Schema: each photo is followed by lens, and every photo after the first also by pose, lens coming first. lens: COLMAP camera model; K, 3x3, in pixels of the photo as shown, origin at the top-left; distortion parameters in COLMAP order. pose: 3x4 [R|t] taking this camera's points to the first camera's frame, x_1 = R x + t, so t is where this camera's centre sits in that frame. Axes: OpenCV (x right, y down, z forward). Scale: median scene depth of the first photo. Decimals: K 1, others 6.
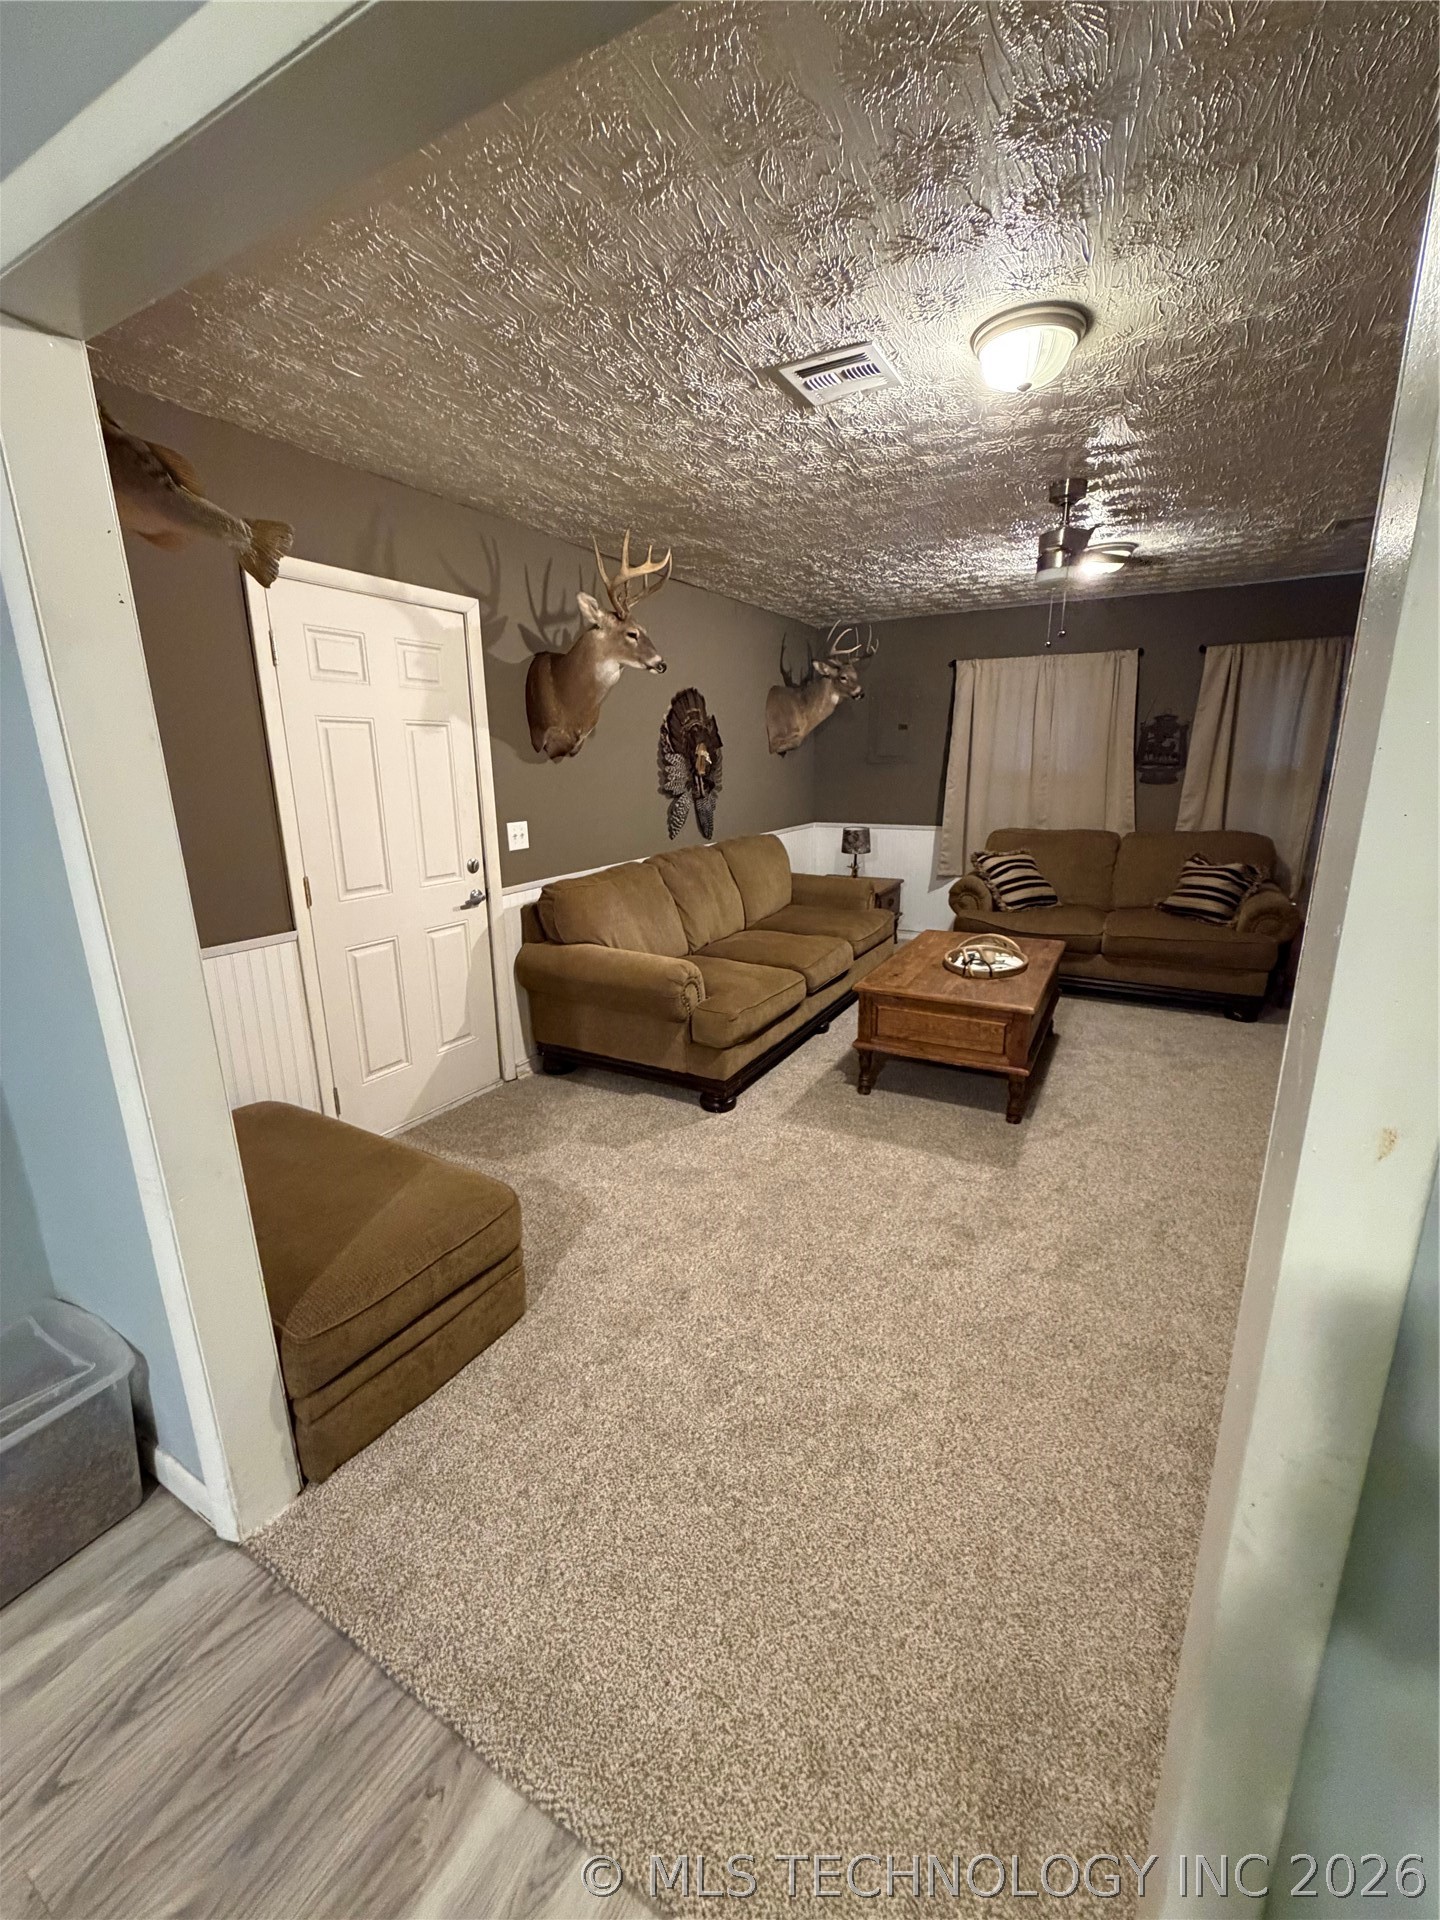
lens RADIAL K [[770.7, 0, 720.9], [0, 770.7, 958.3], [0, 0, 1]] dist [0.000951, 0.000211]
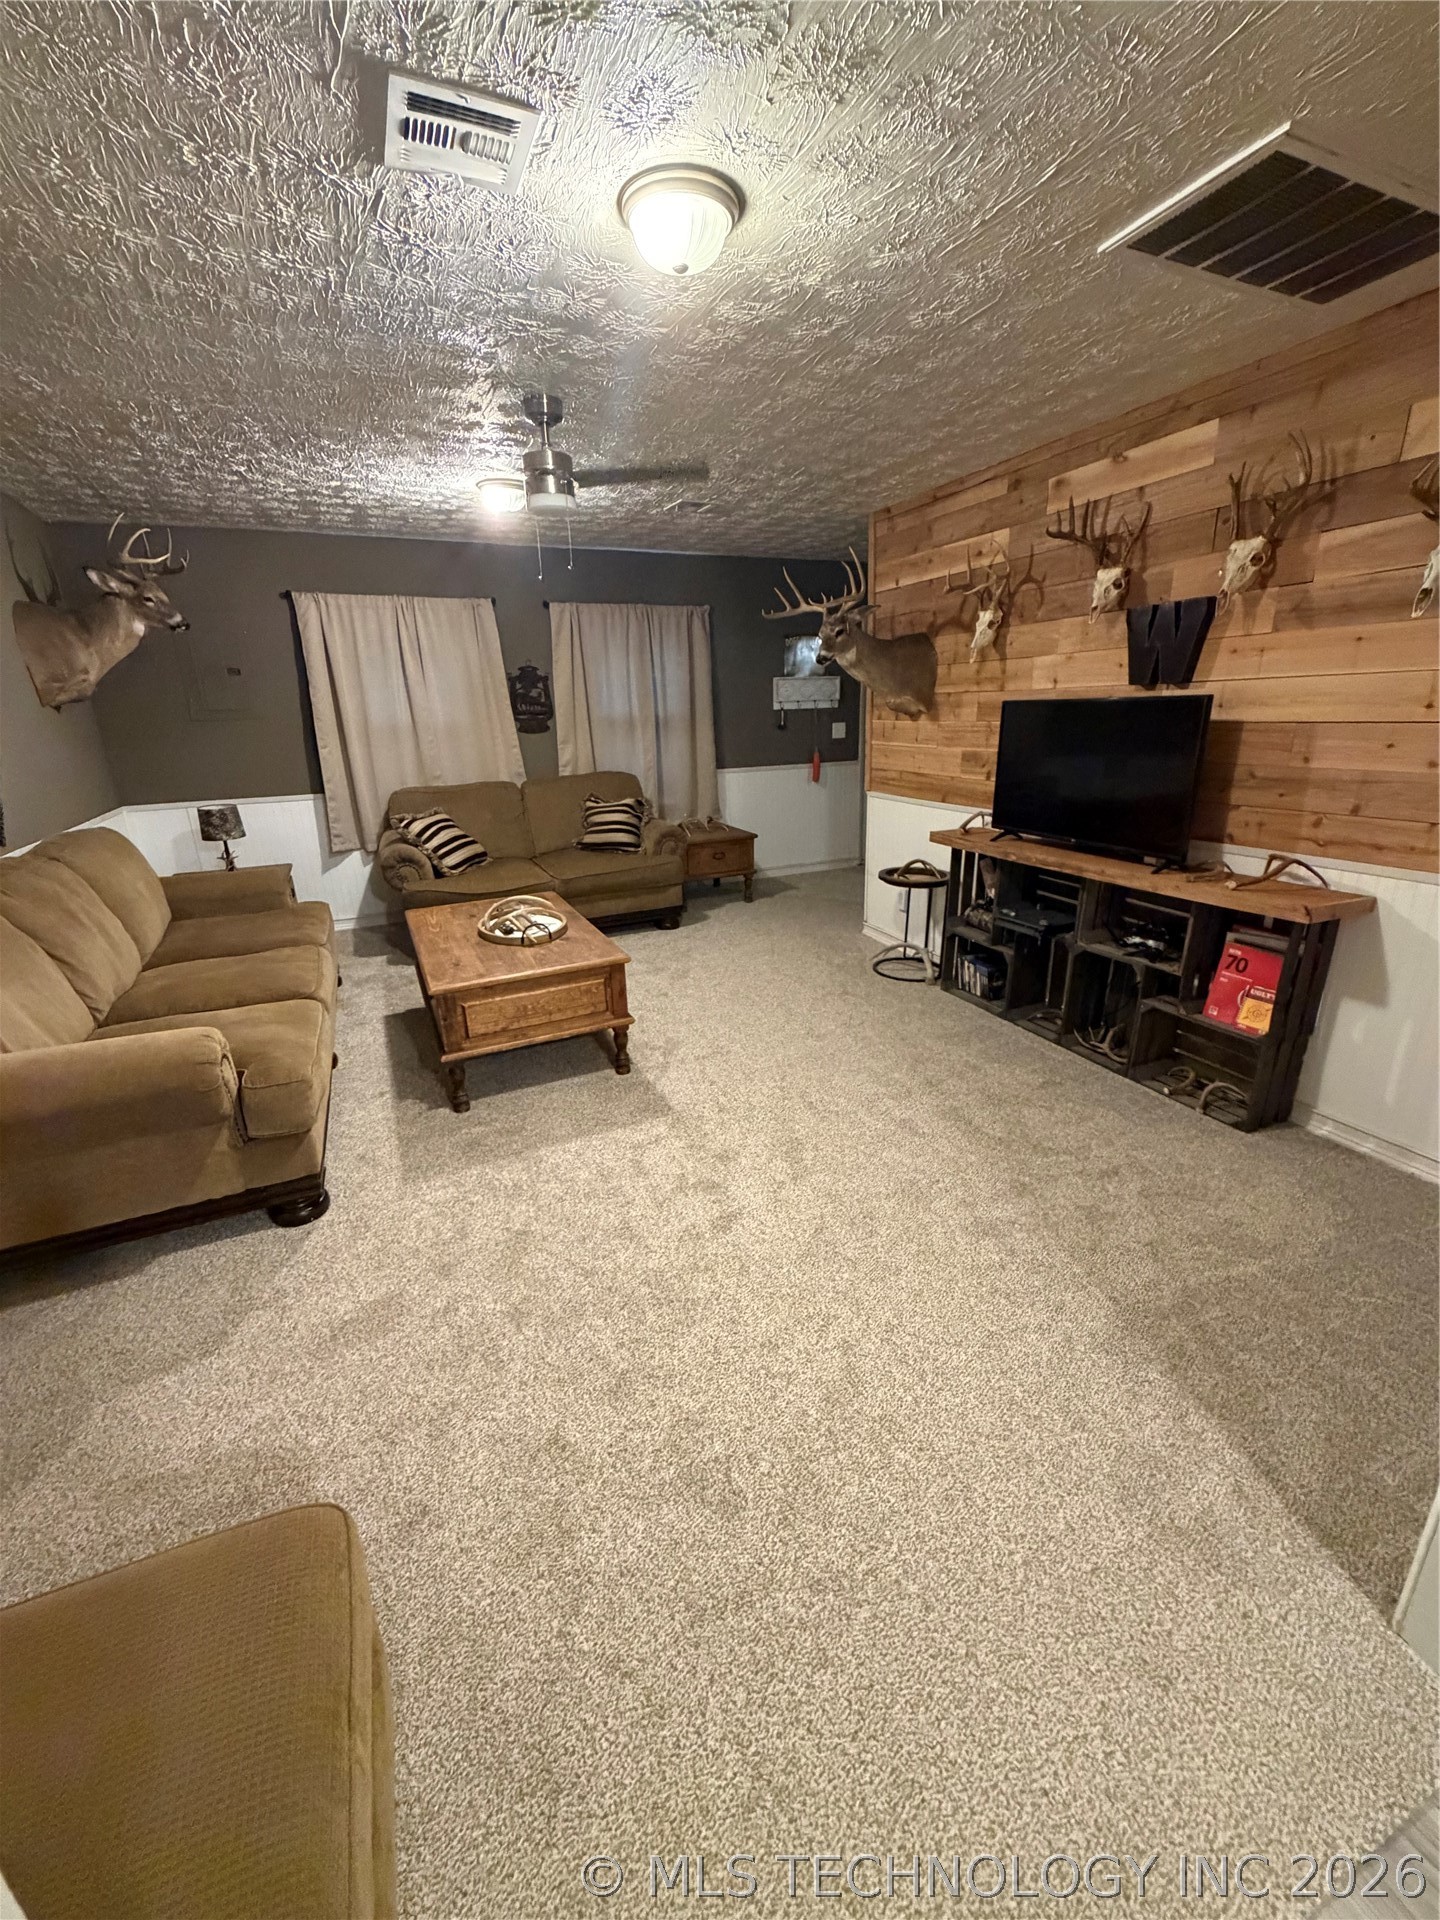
lens RADIAL K [[770.7, 0, 722.9], [0, 770.7, 956.0], [0, 0, 1]] dist [0.000951, 0.000211]
pose [[0.583826, -0.256258, 0.770376, -0.252803], [0.222783, 0.963023, 0.151506, -0.050383], [-0.780715, 0.083174, 0.619328, 0.250990]]
